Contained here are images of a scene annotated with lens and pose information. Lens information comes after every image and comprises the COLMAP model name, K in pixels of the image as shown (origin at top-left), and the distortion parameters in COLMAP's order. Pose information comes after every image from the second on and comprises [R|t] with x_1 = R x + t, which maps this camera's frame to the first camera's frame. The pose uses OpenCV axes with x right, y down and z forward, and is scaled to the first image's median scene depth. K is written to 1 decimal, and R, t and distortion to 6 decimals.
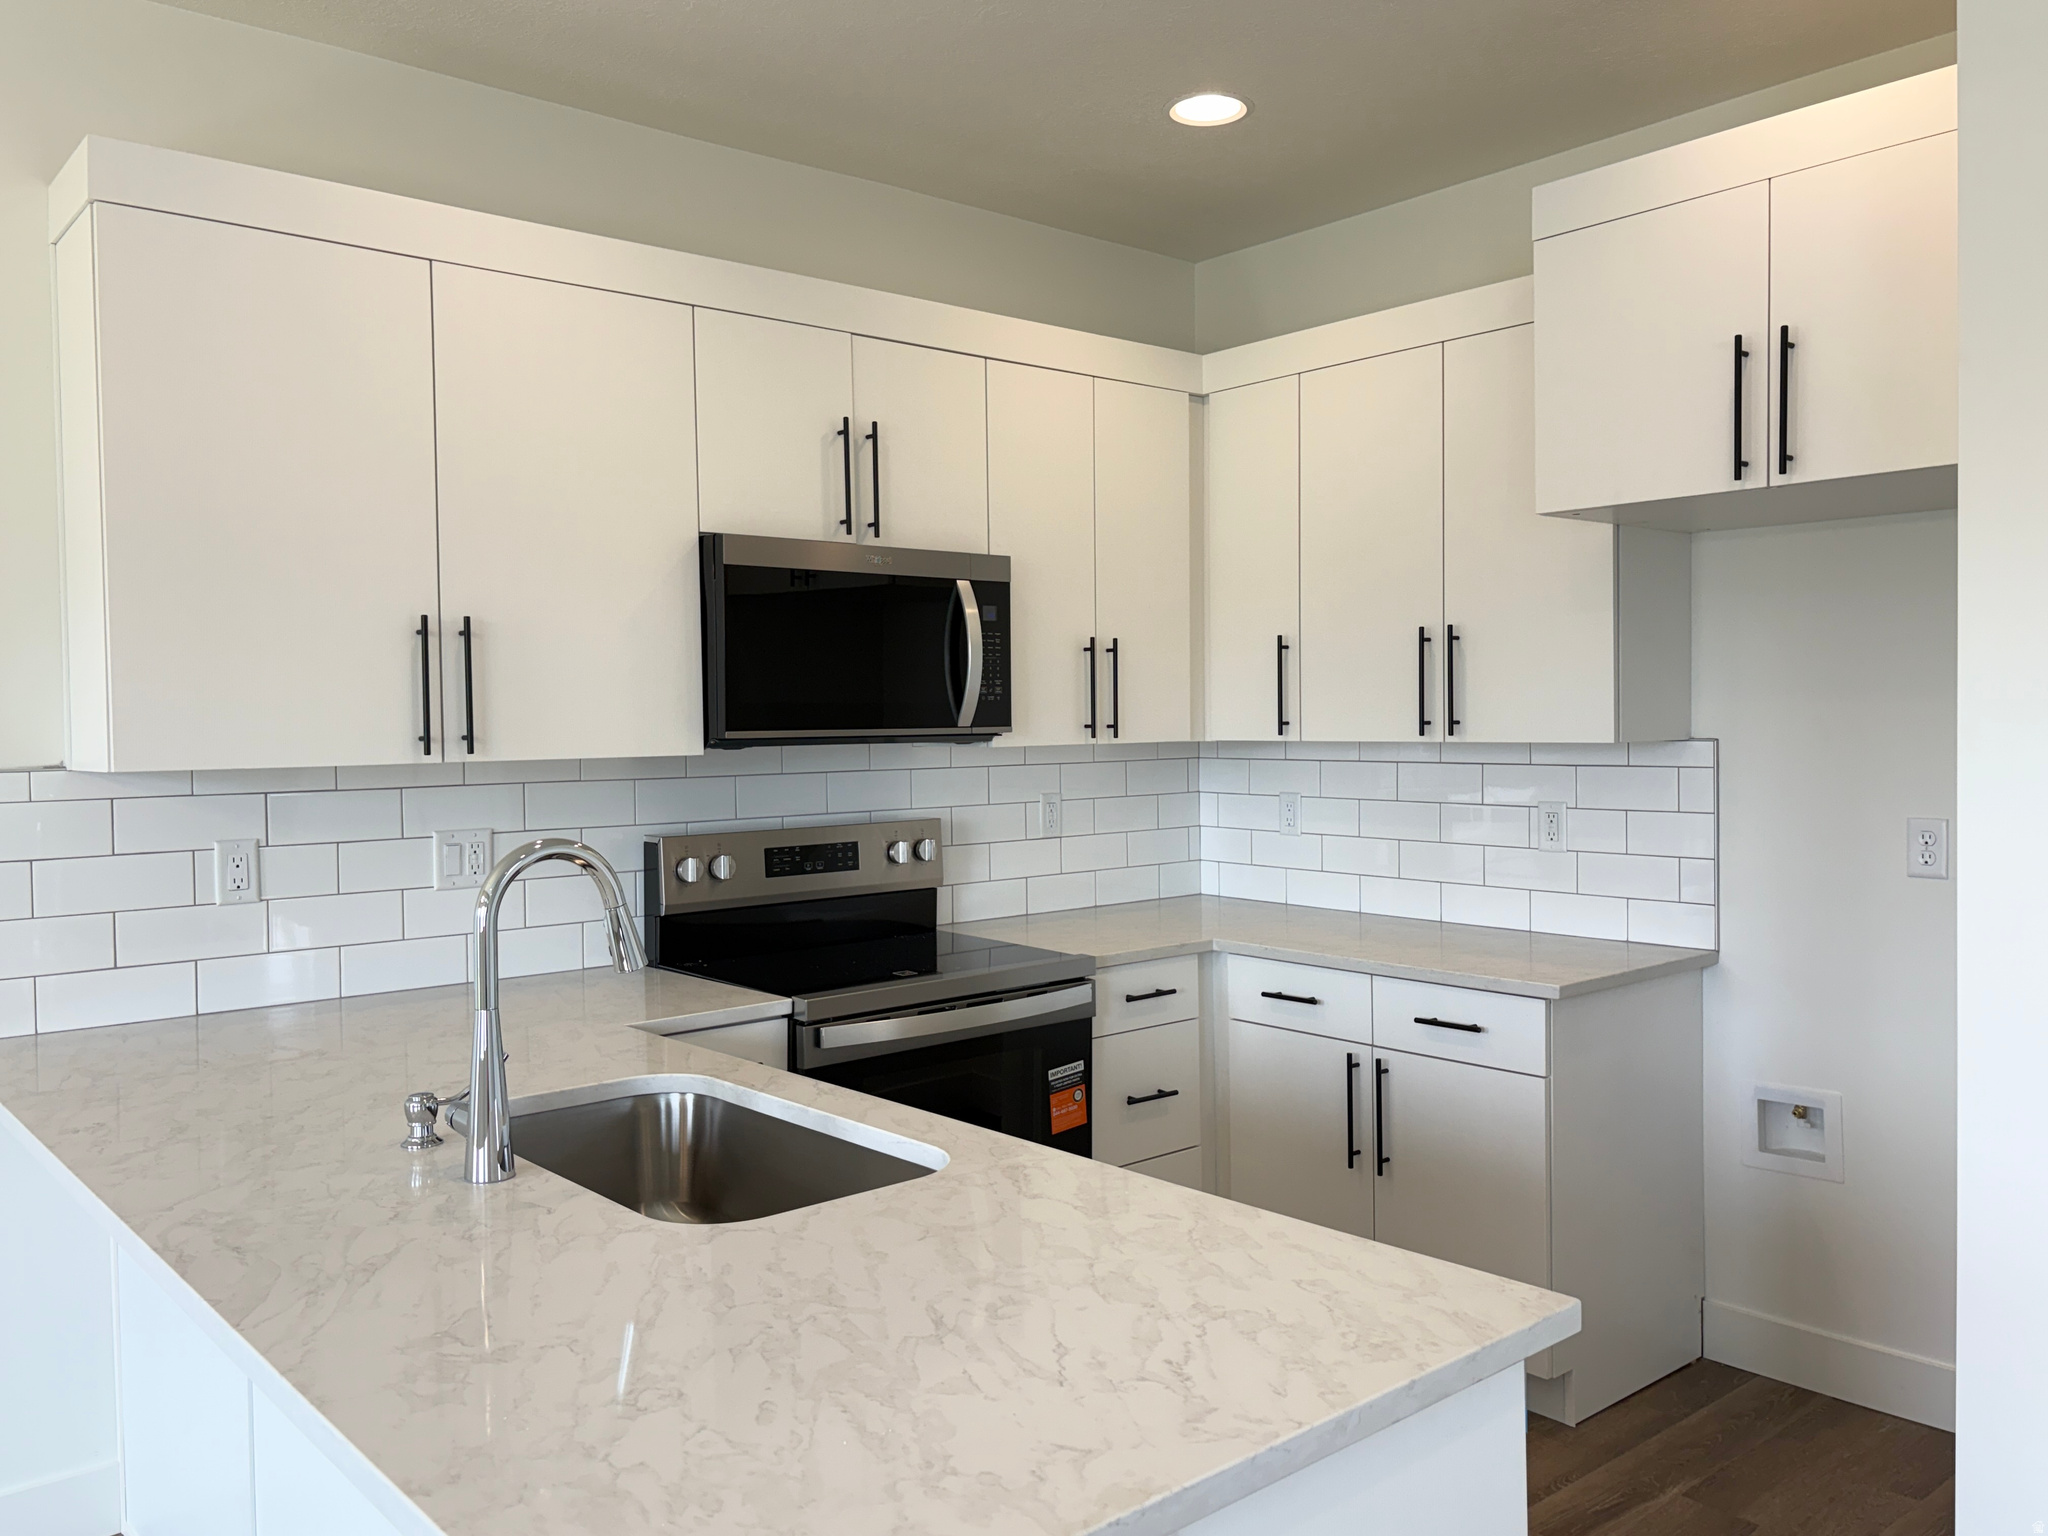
lens RADIAL K [[1614.6, 0, 1021.6], [0, 1614.6, 768.5], [0, 0, 1]] dist [0.060746, -0.003036]
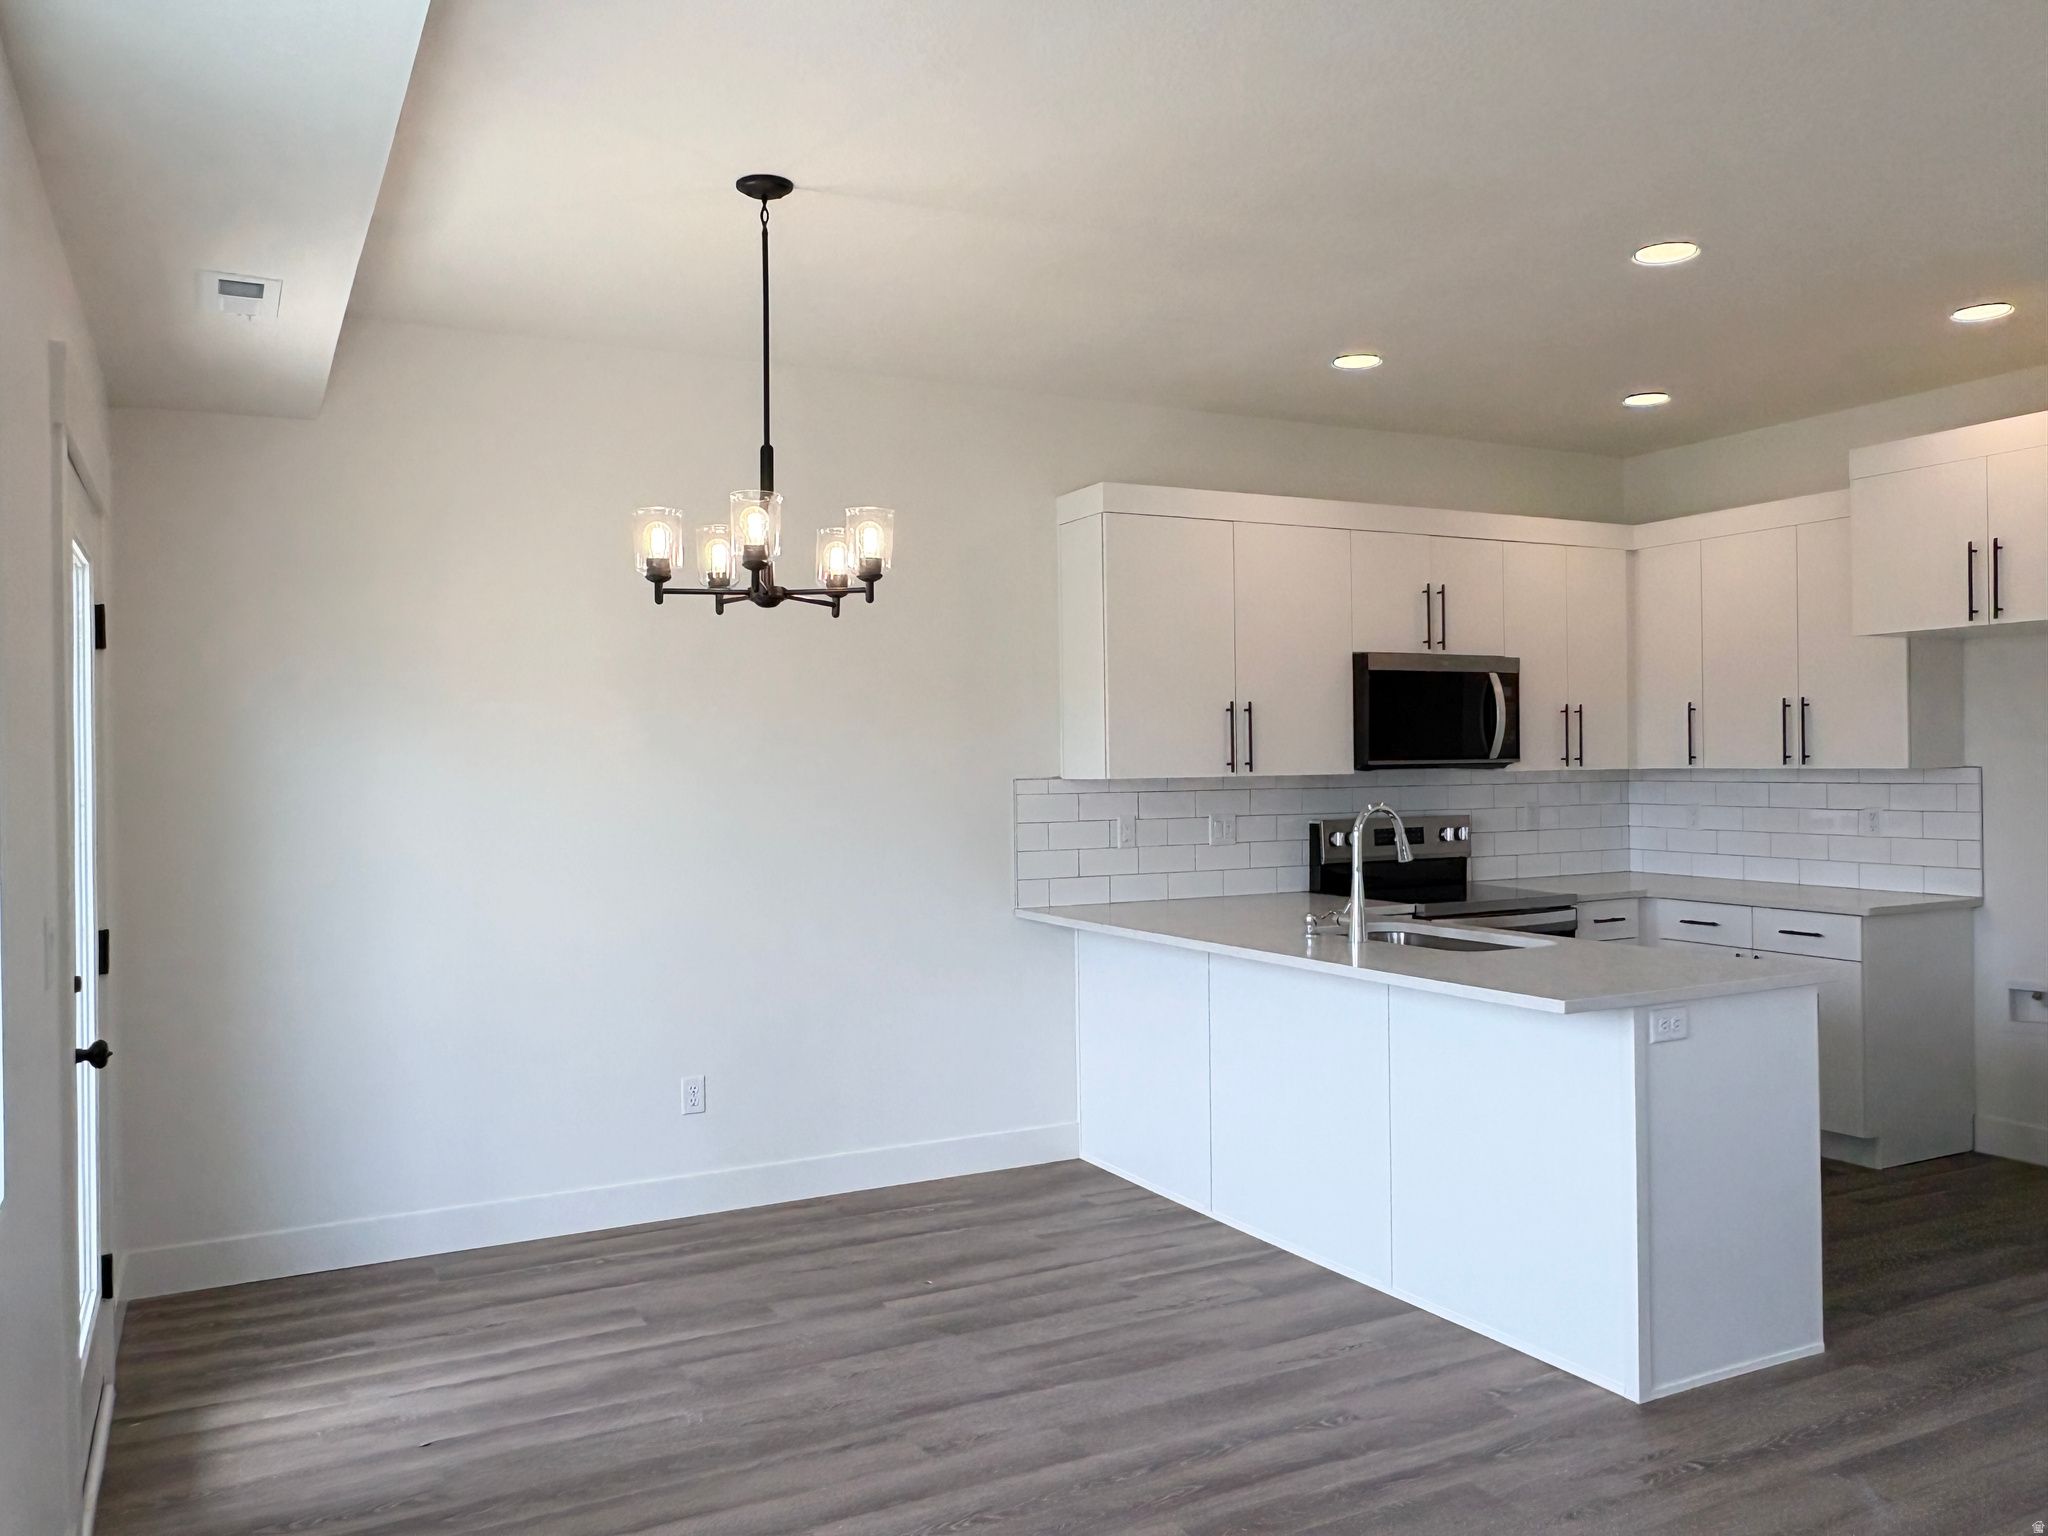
lens RADIAL K [[1555.2, 0, 1019.2], [0, 1555.2, 762.4], [0, 0, 1]] dist [-0.008003, 0.029761]
pose [[0.974382, 0.001018, -0.224898, -0.155738], [-0.007461, 0.999586, -0.027803, 0.027260], [0.224777, 0.028769, 0.973986, -0.714066]]
